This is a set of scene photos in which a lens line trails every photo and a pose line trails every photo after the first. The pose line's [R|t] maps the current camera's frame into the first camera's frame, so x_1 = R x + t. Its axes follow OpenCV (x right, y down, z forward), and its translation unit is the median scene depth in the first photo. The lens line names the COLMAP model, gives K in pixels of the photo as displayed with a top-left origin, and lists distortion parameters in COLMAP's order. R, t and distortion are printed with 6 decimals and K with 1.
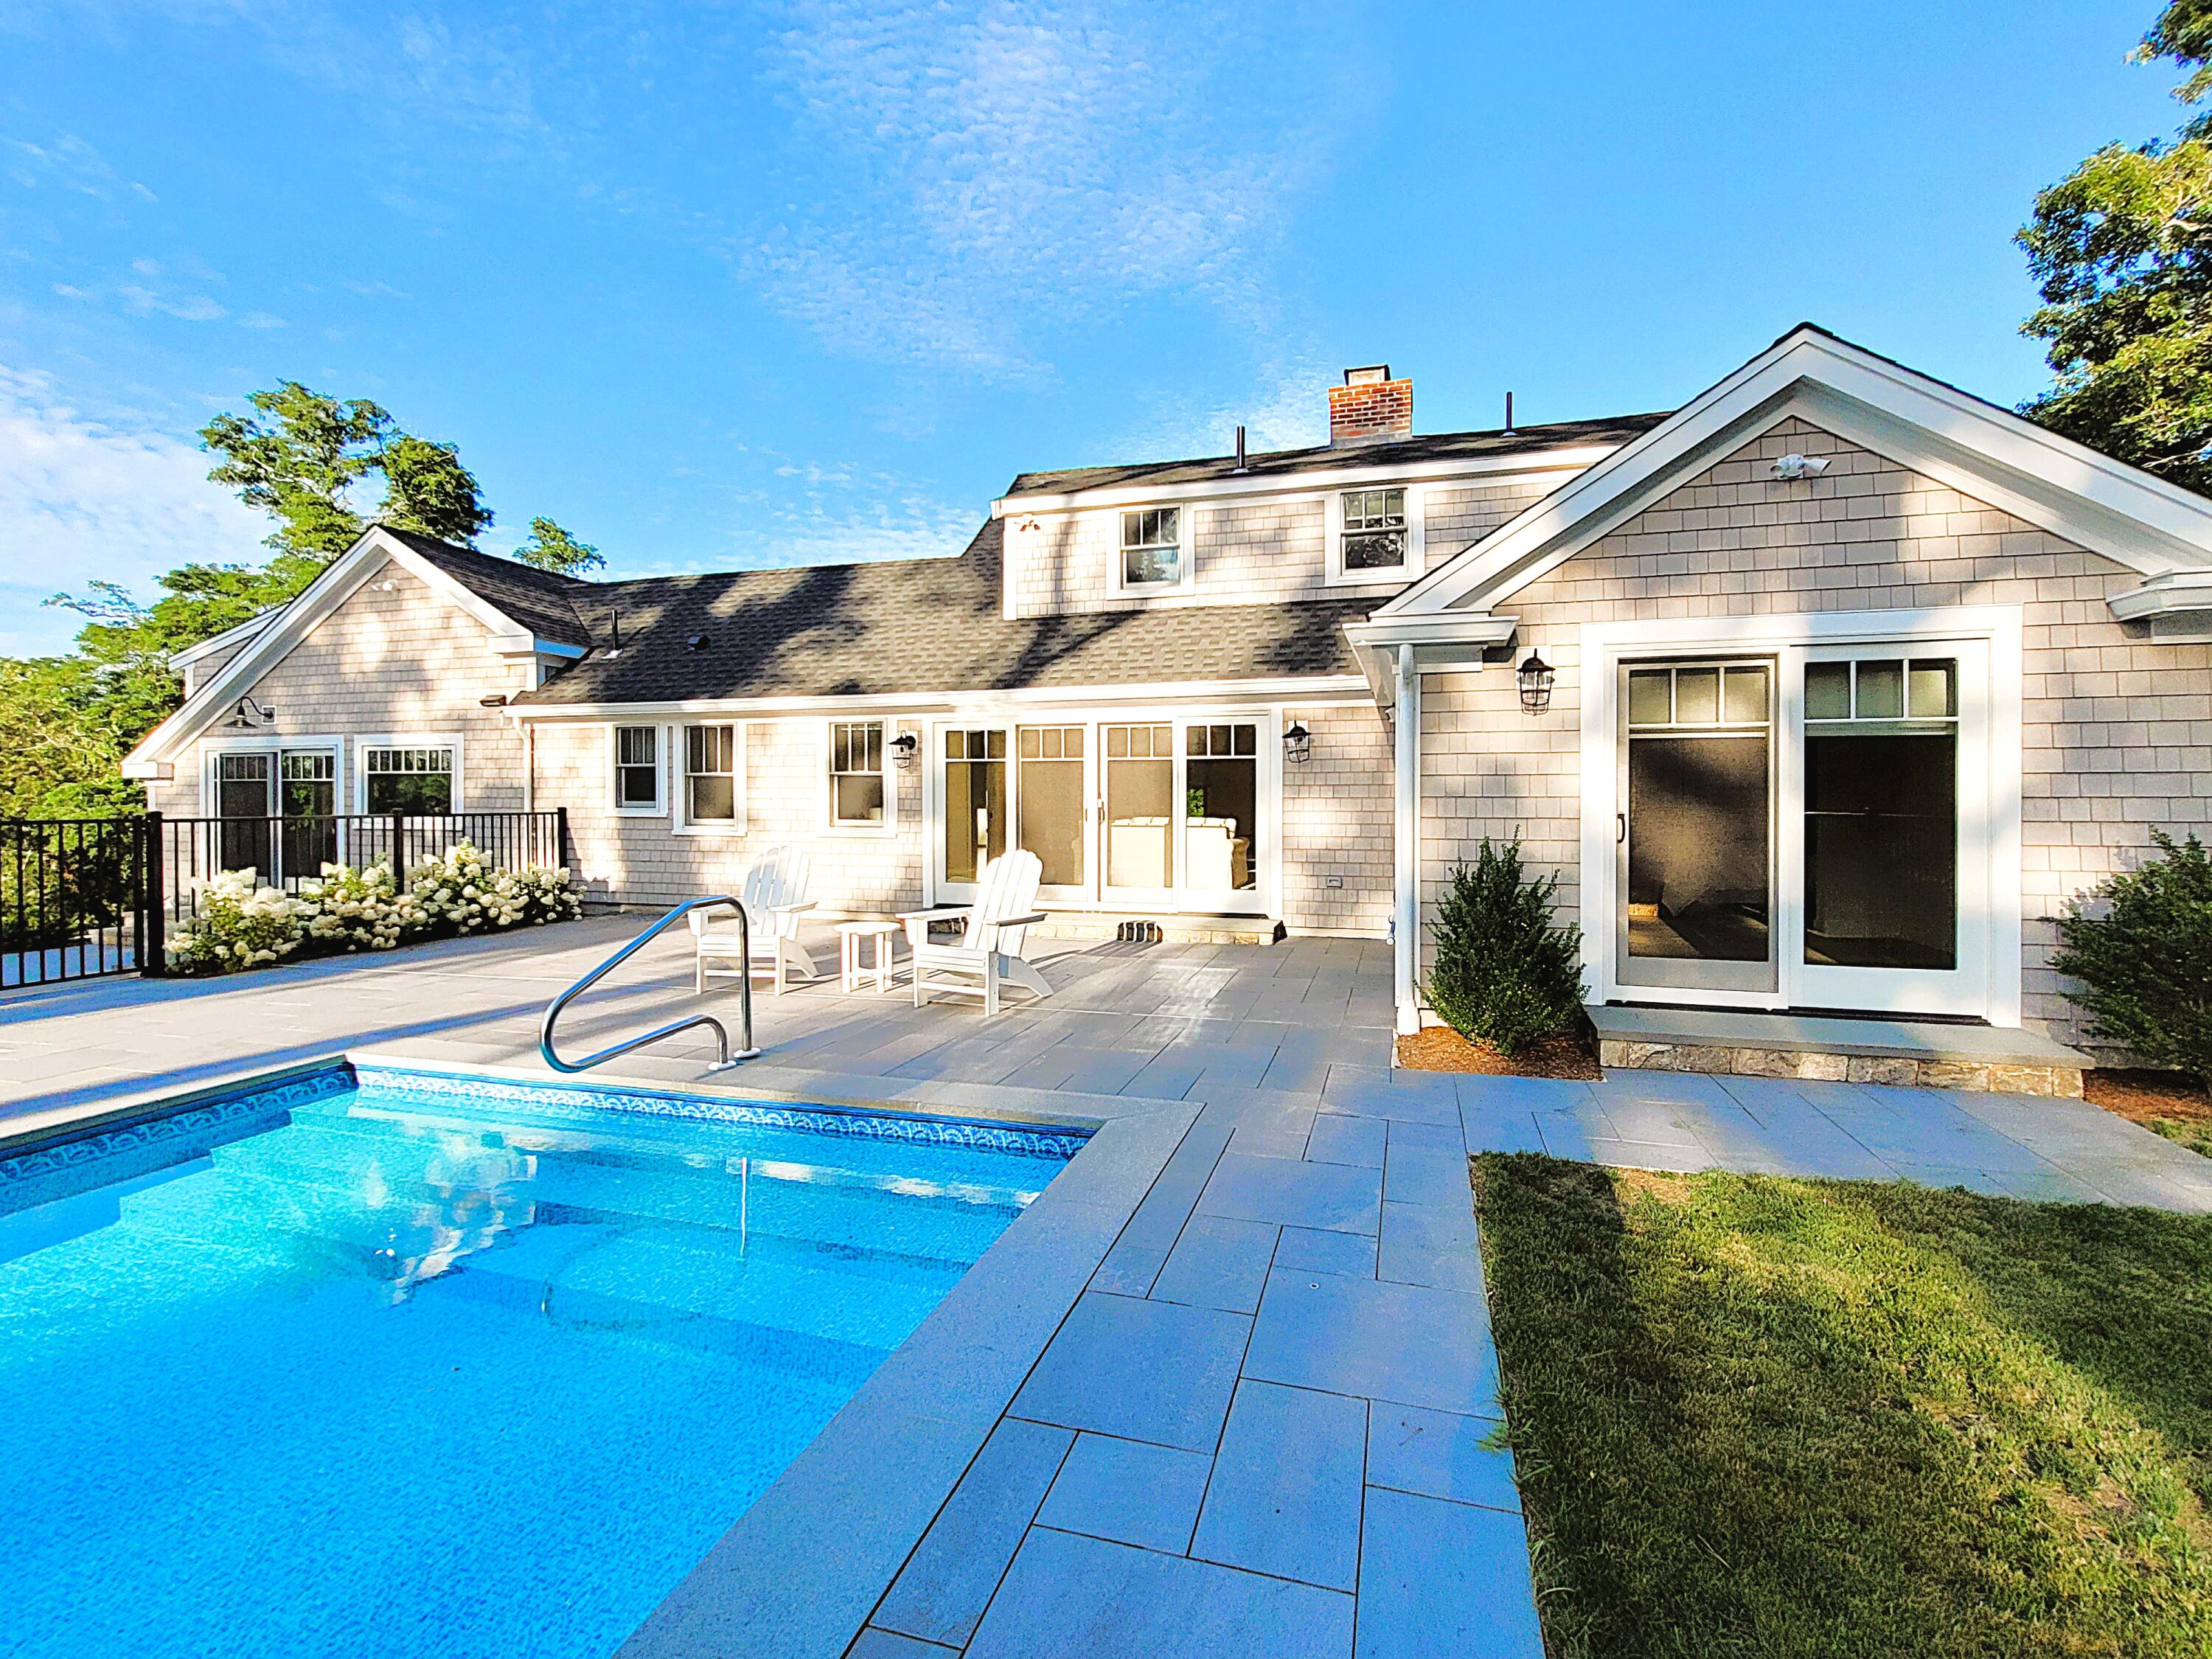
lens RADIAL K [[1032.6, 0, 1108.4], [0, 1032.6, 805.9], [0, 0, 1]] dist [-0.000562, 0.000893]
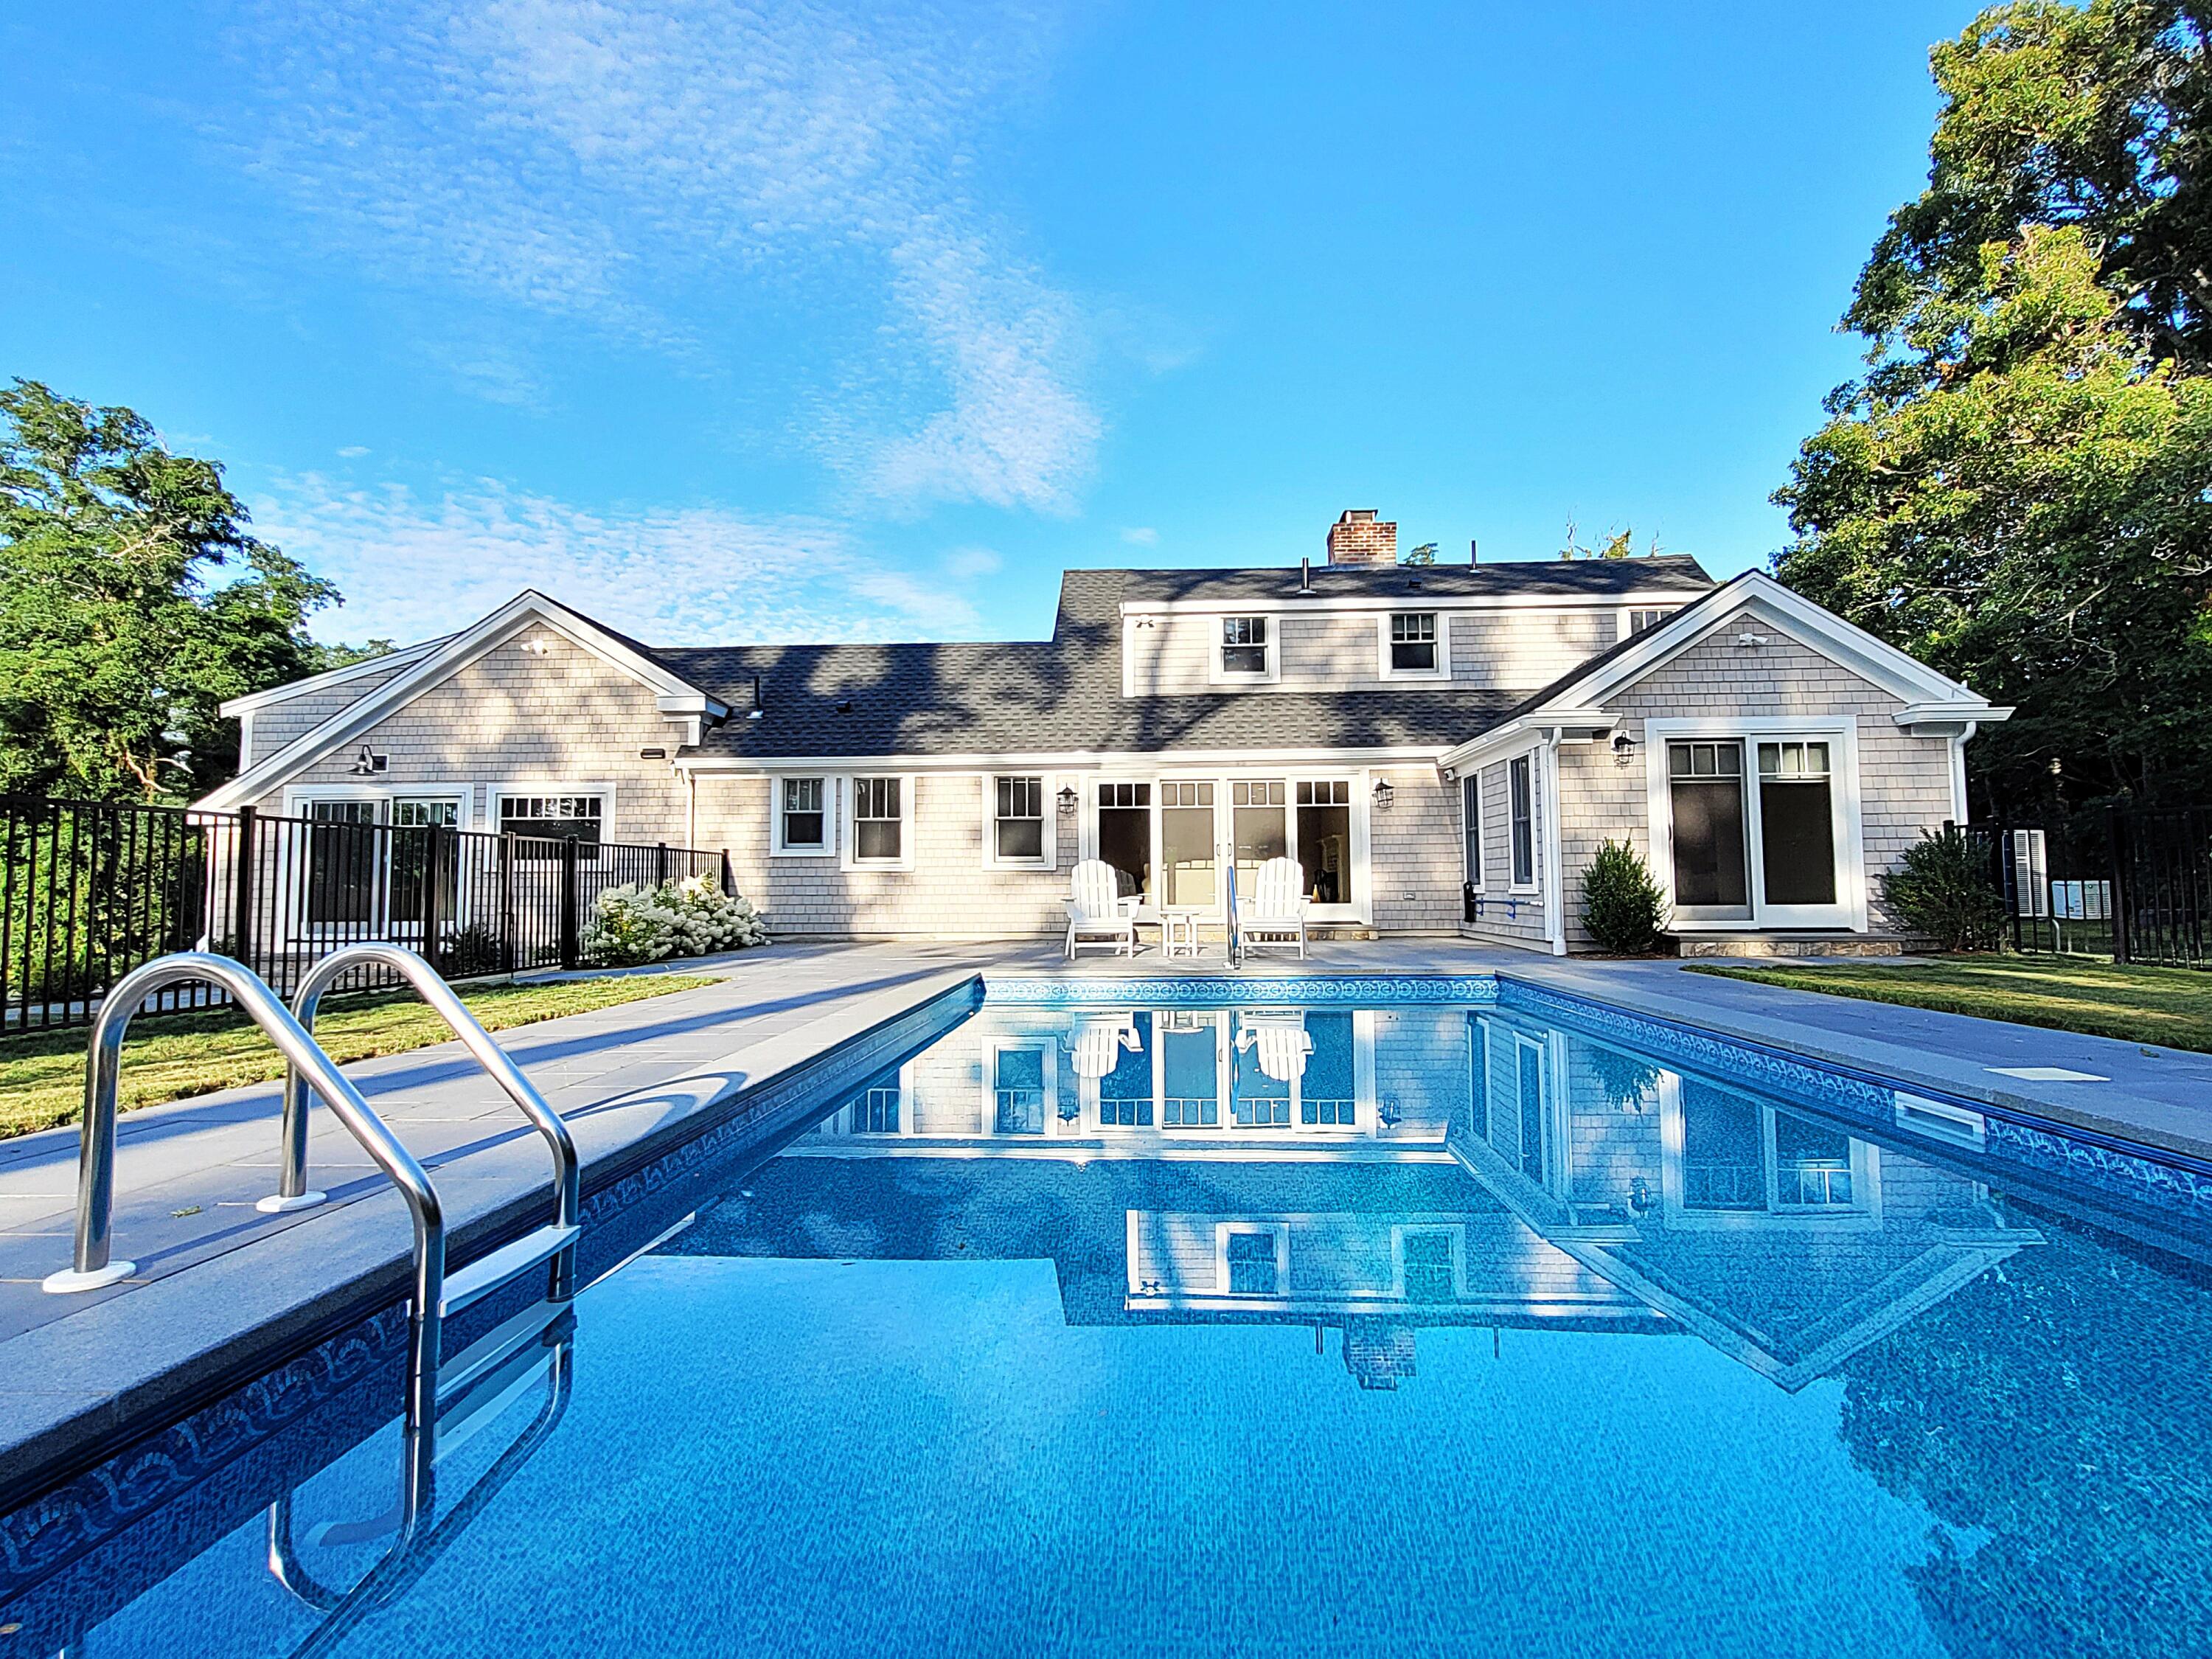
lens RADIAL K [[1193.6, 0, 1106.4], [0, 1193.6, 809.8], [0, 0, 1]] dist [0.001799, -0.000067]
pose [[0.971209, 0.009624, 0.238037, -0.461113], [0.008380, 0.997185, -0.074506, 0.062377], [-0.238084, 0.074356, 0.968394, -0.377709]]
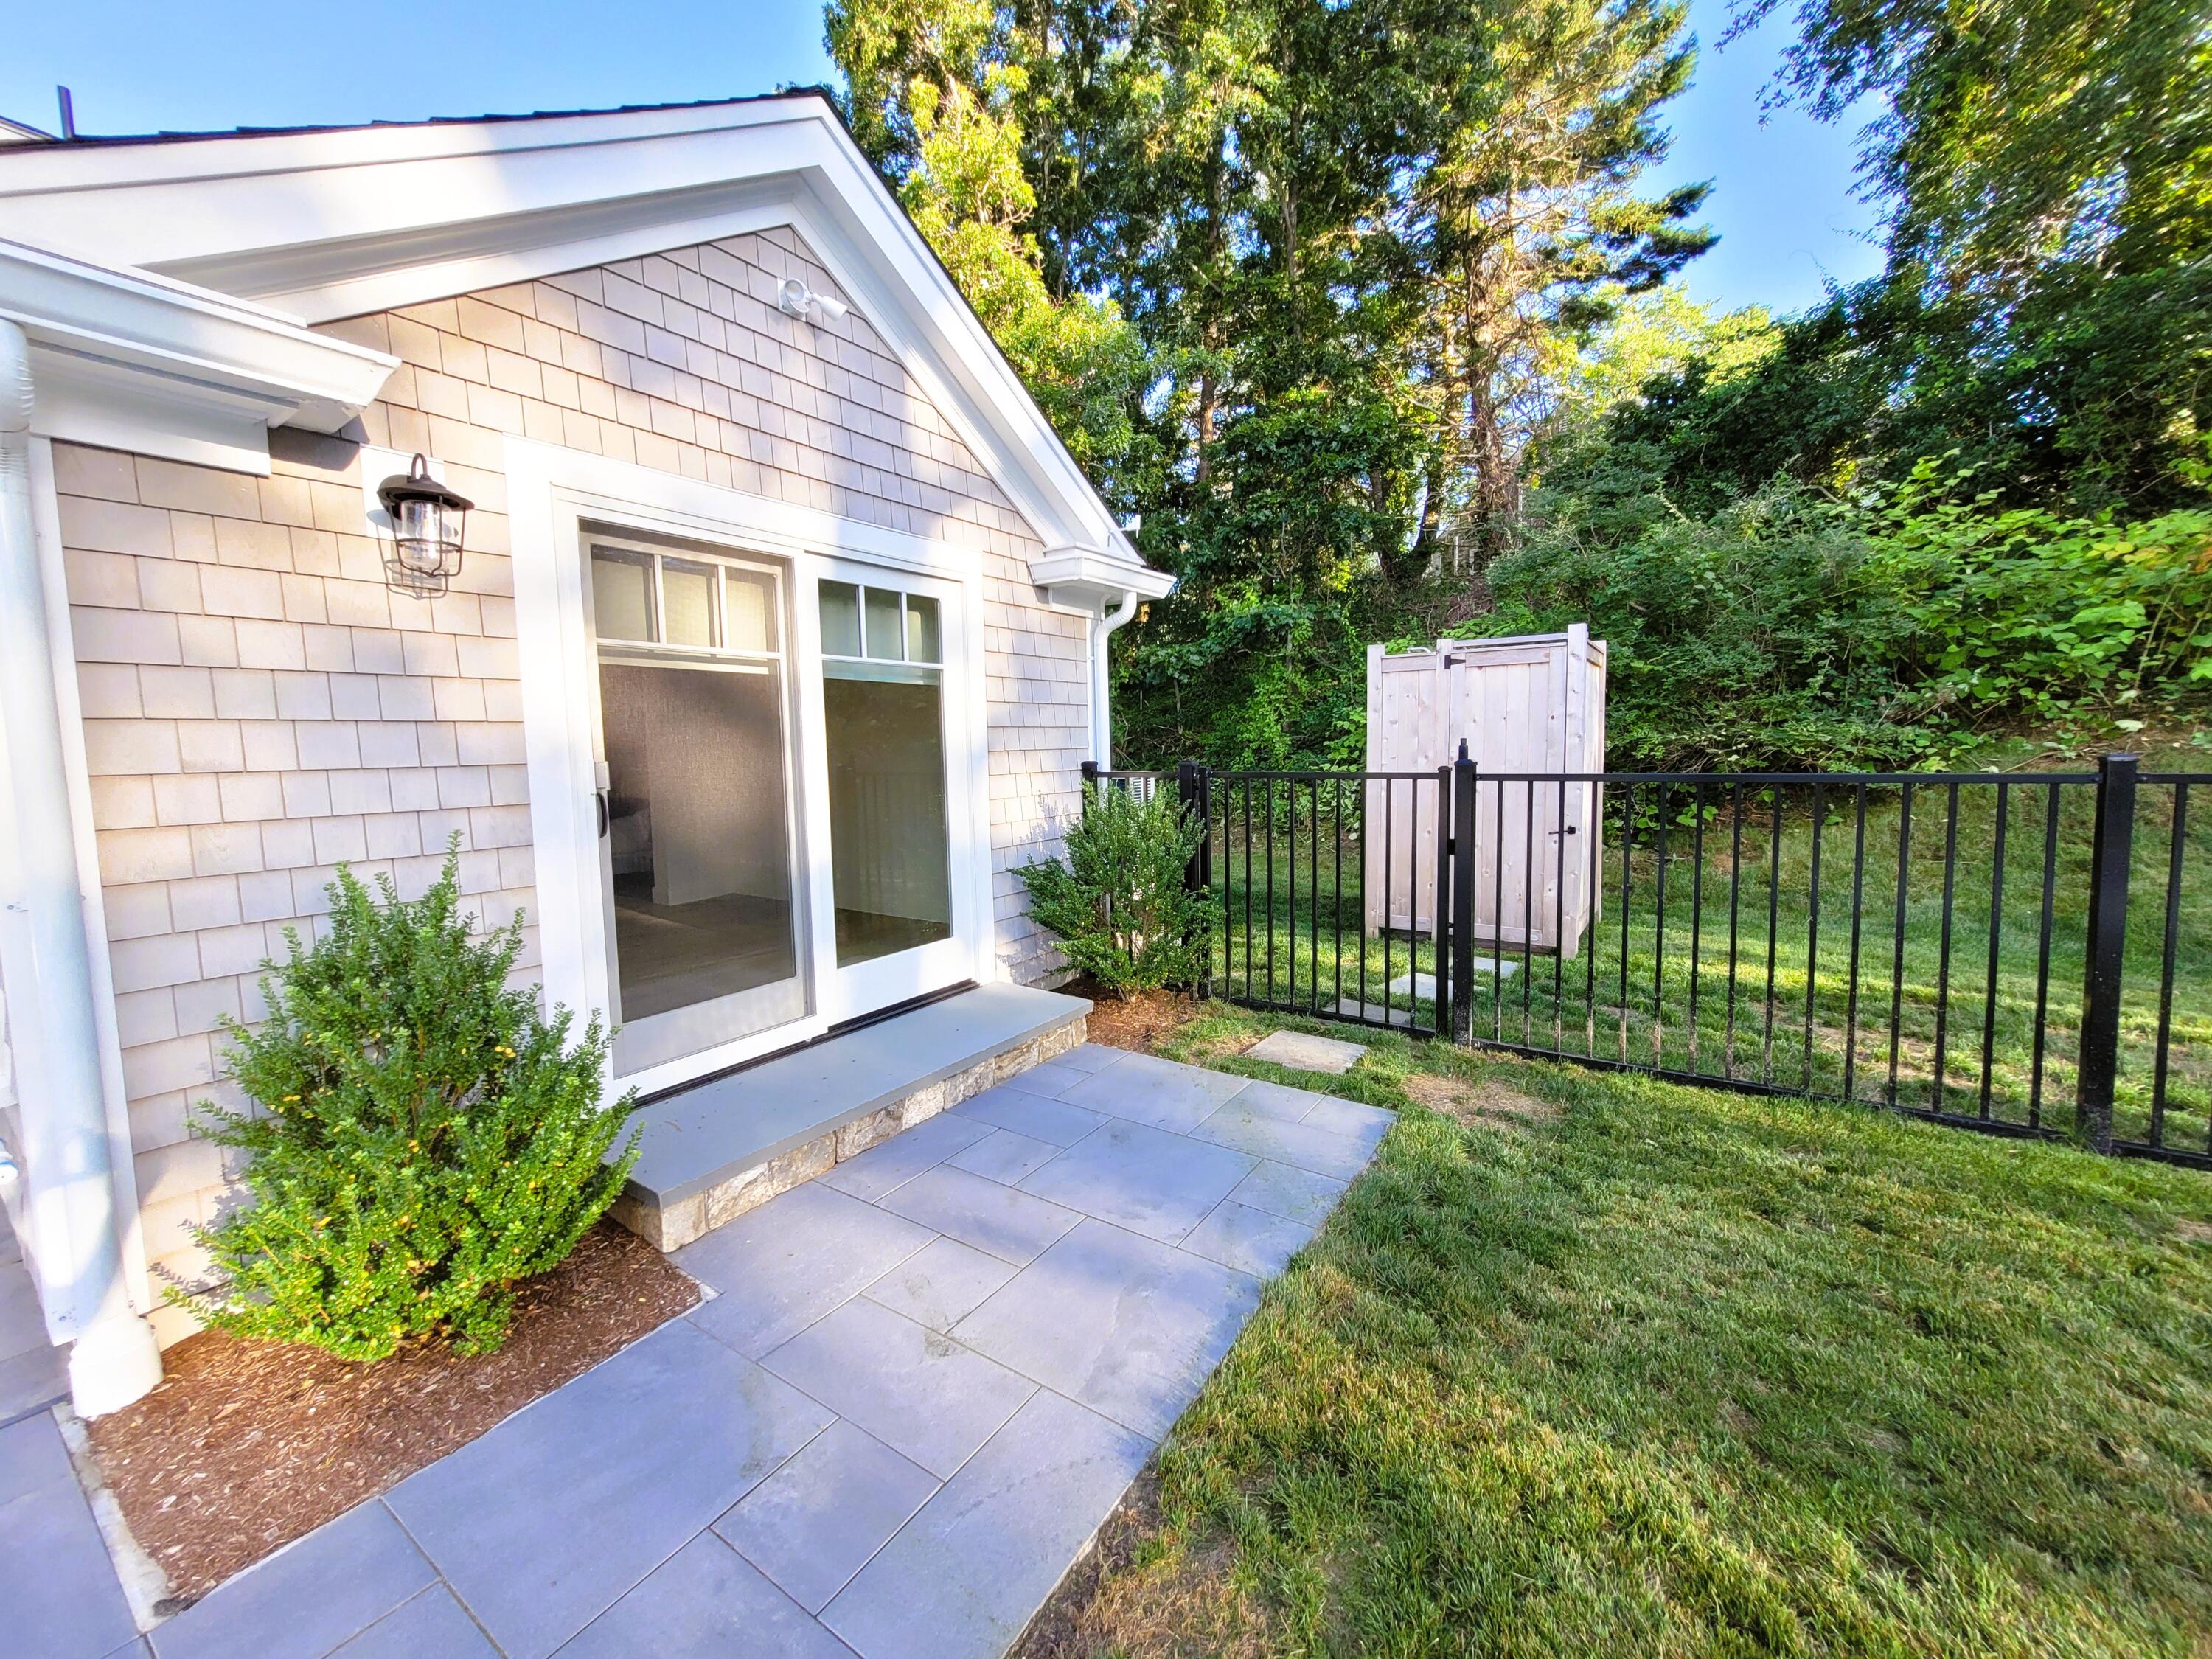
lens RADIAL K [[863.2, 0, 1106.0], [0, 863.2, 829.5], [0, 0, 1]] dist [0.001191, 0.000224]
pose [[0.310830, -0.102590, 0.944913, 0.055344], [0.011837, 0.994498, 0.104080, -0.008313], [-0.950392, -0.021167, 0.310334, 0.276871]]
